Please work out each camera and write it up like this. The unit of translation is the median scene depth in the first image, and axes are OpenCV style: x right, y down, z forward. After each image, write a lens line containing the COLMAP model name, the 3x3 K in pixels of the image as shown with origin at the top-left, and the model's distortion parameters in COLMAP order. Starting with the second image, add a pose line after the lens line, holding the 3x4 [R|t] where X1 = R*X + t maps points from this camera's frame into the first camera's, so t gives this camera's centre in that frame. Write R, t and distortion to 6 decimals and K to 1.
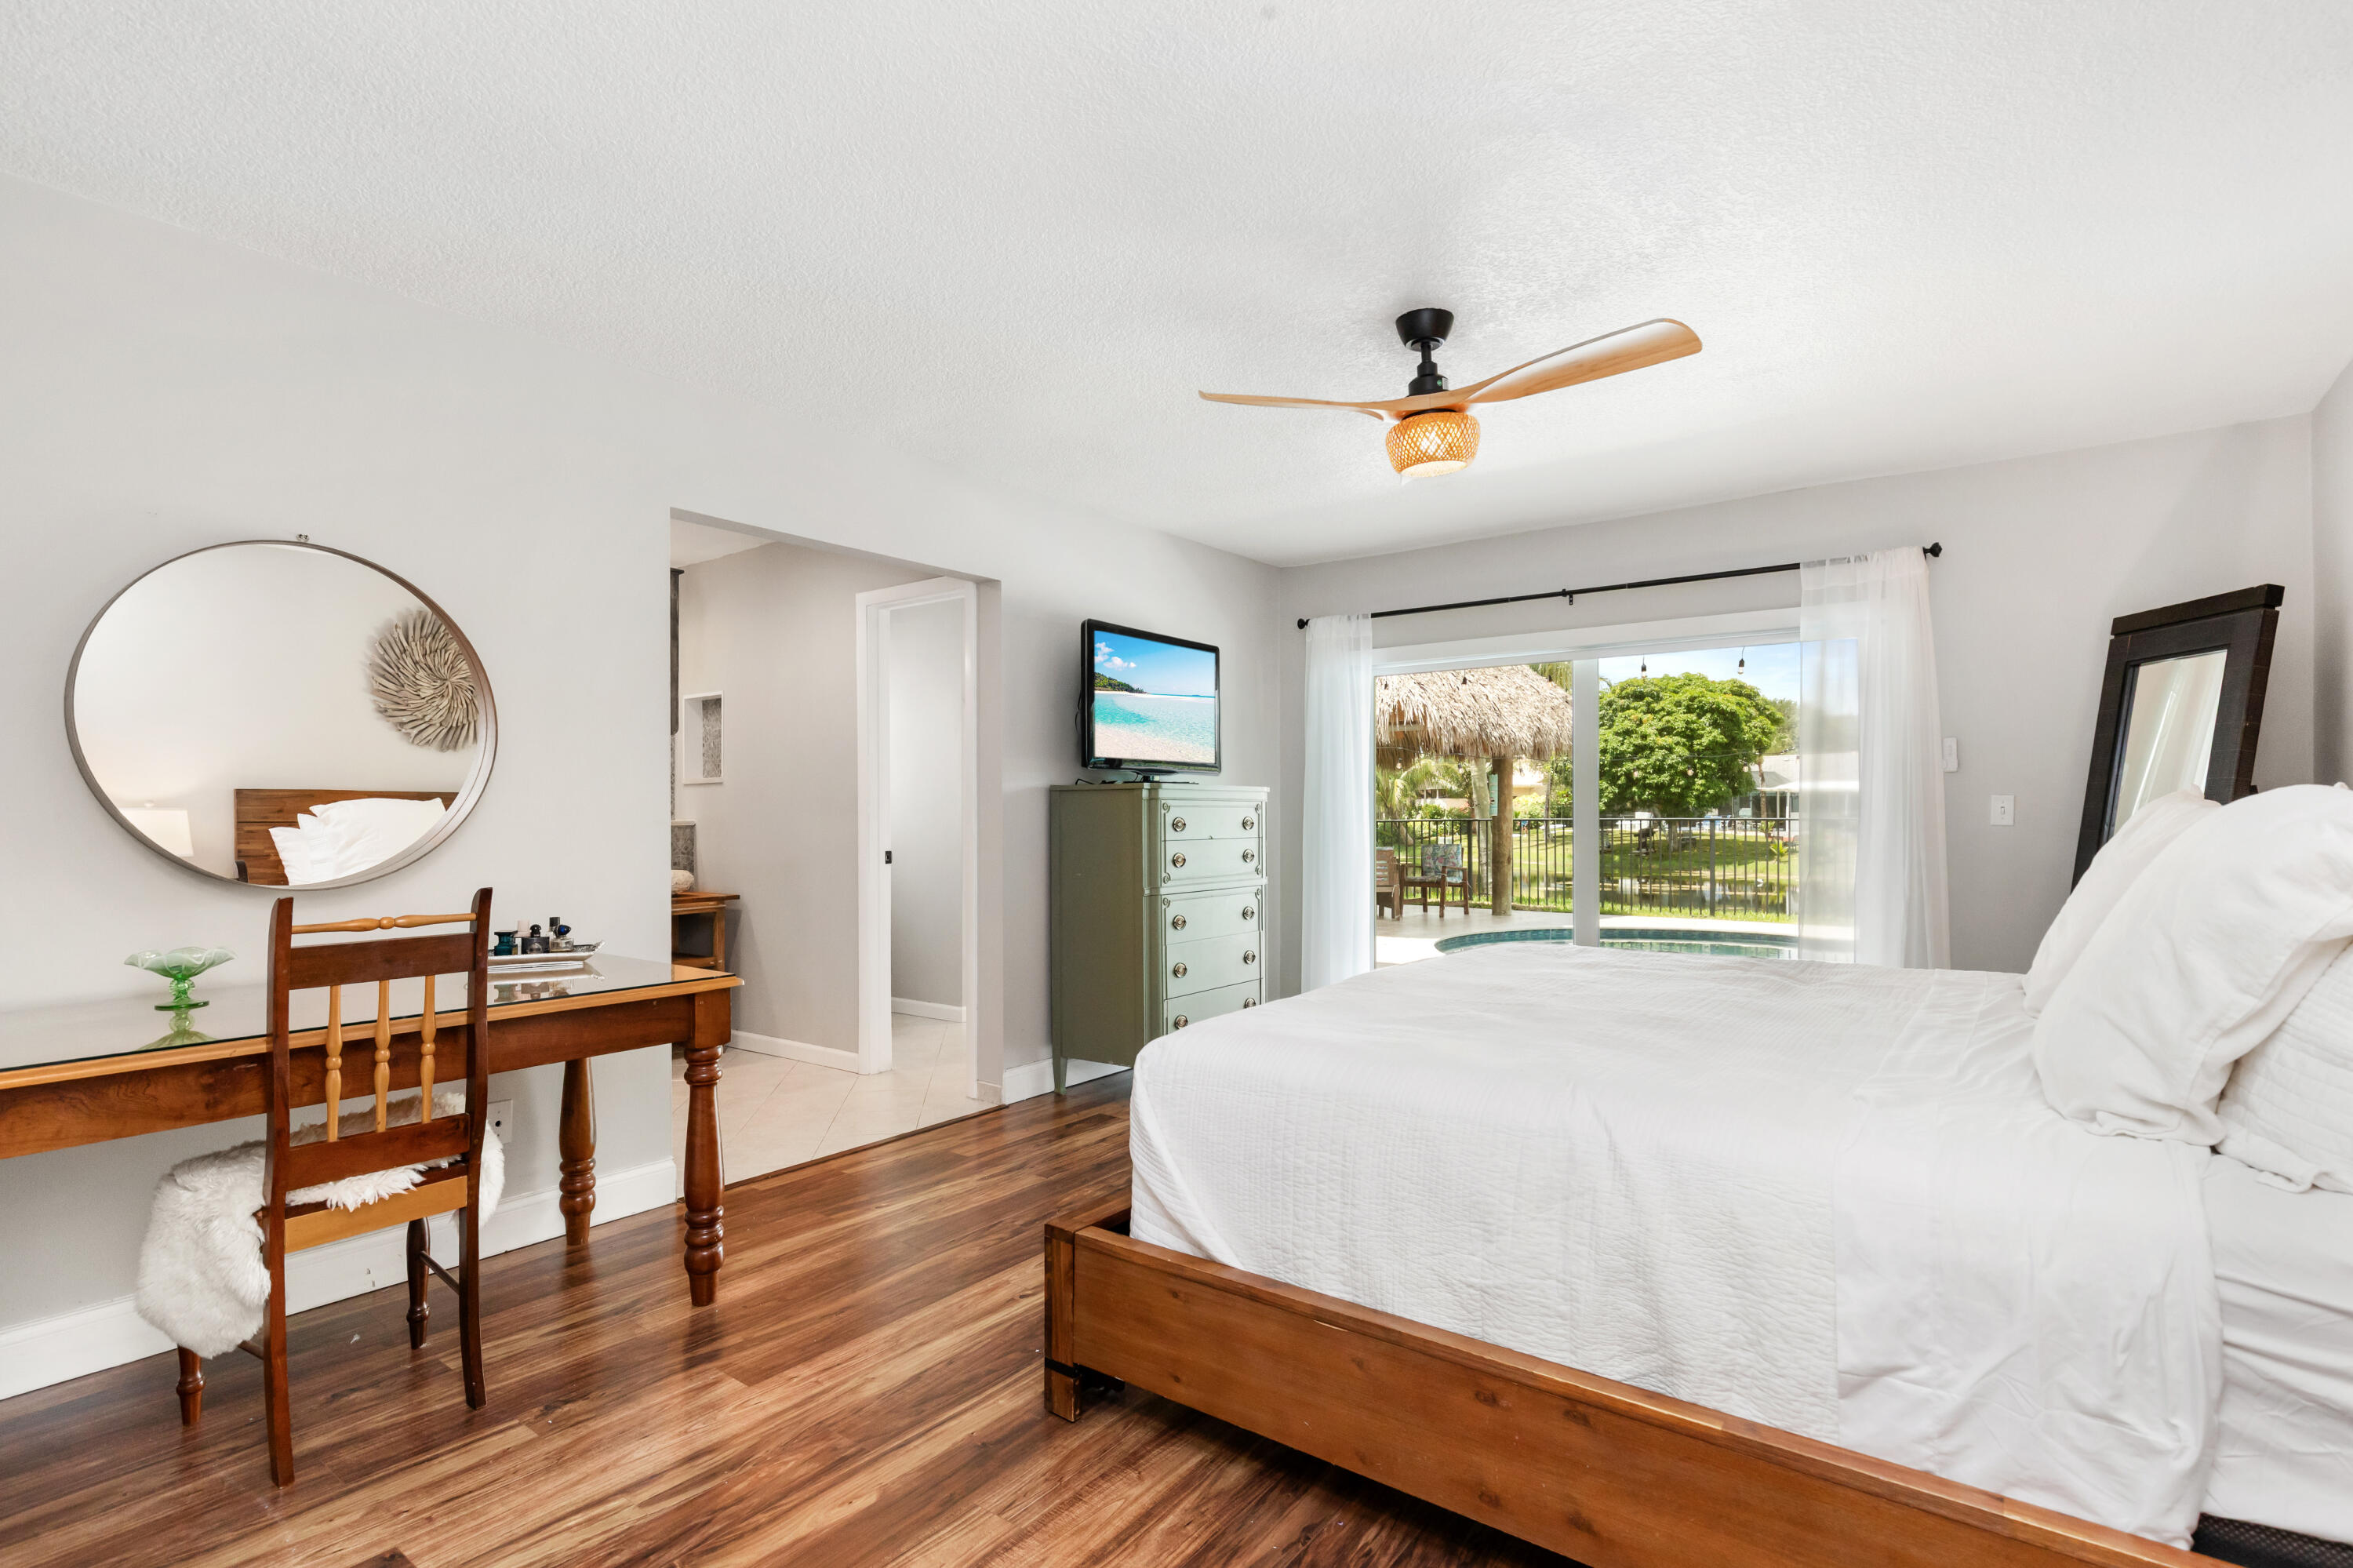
lens RADIAL K [[1110.0, 0, 1170.9], [0, 1110.0, 798.5], [0, 0, 1]] dist [-0.000837, 0.000588]
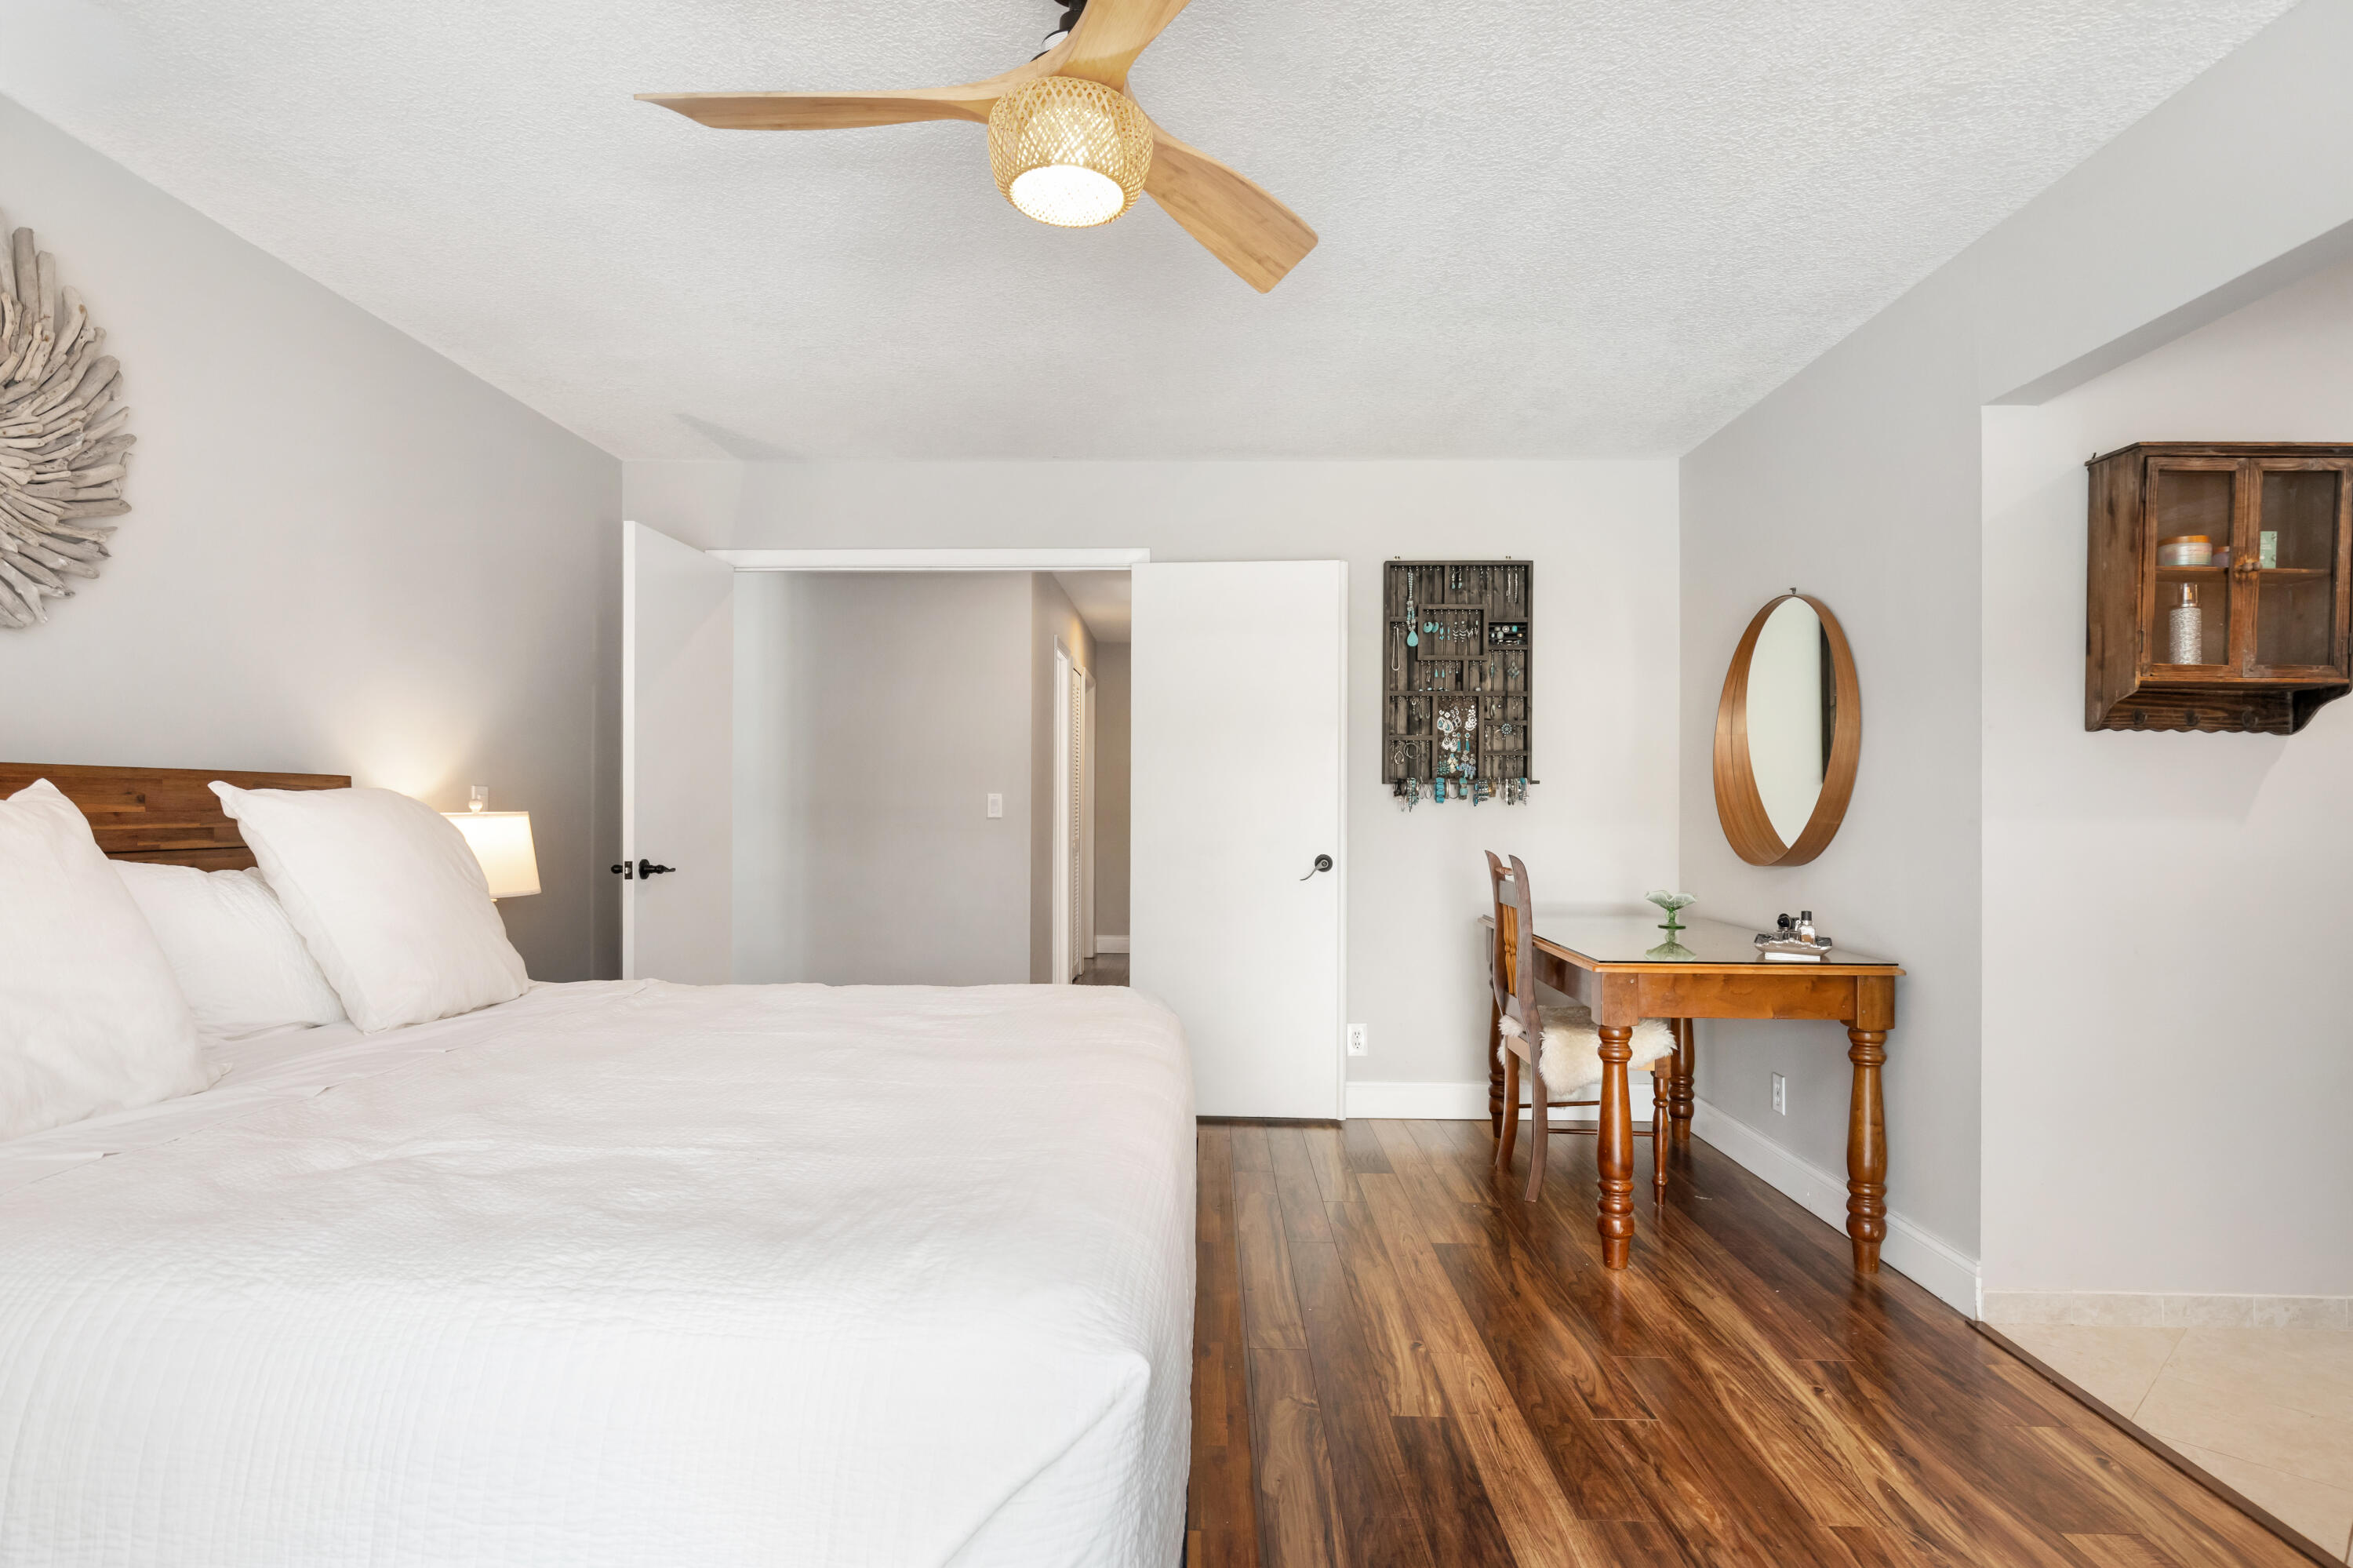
lens RADIAL K [[1354.1, 0, 1174.0], [0, 1354.1, 792.3], [0, 0, 1]] dist [0.001070, -0.000030]
pose [[-0.818232, -0.003741, -0.574876, 0.669682], [0.004866, 0.999898, -0.013434, 0.013821], [0.574868, -0.013789, -0.818130, 1.810679]]
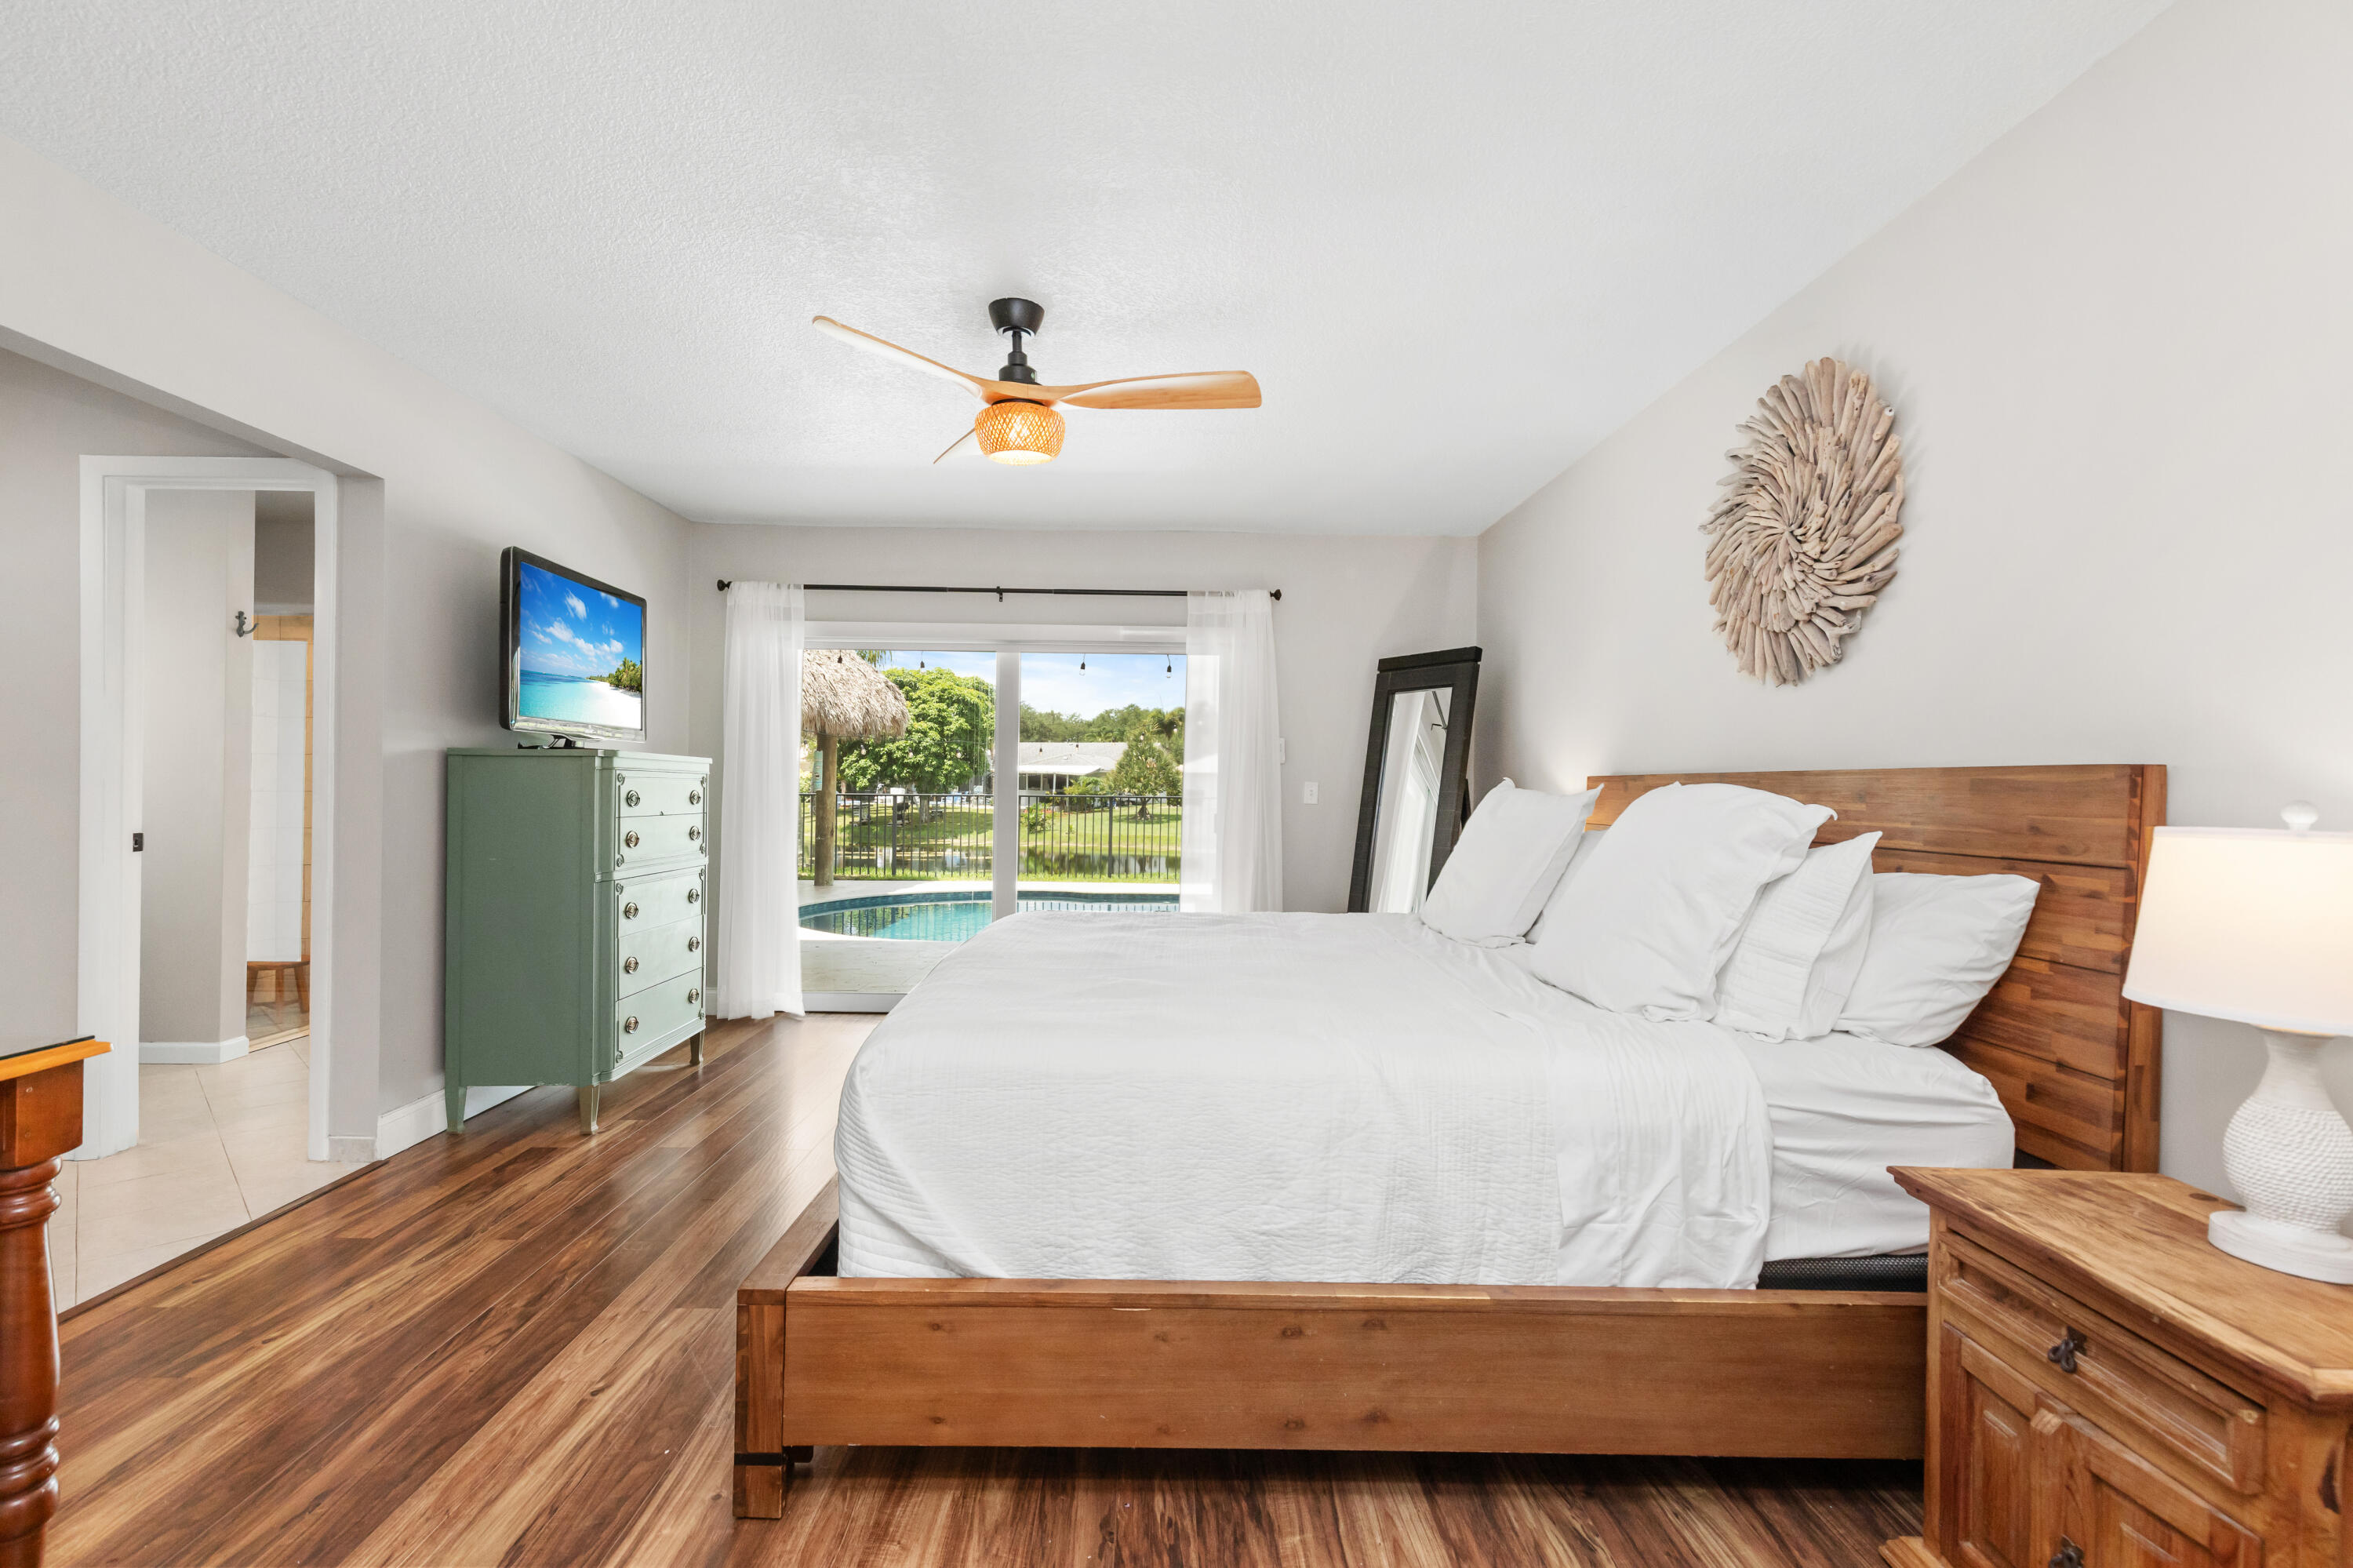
lens RADIAL K [[1037.8, 0, 1161.6], [0, 1037.8, 785.5], [0, 0, 1]] dist [0.008598, -0.001055]
pose [[0.795972, 0.015348, 0.605139, -0.272011], [-0.022019, 0.999751, 0.003607, 0.001508], [-0.604933, -0.016196, 0.796111, 0.167379]]
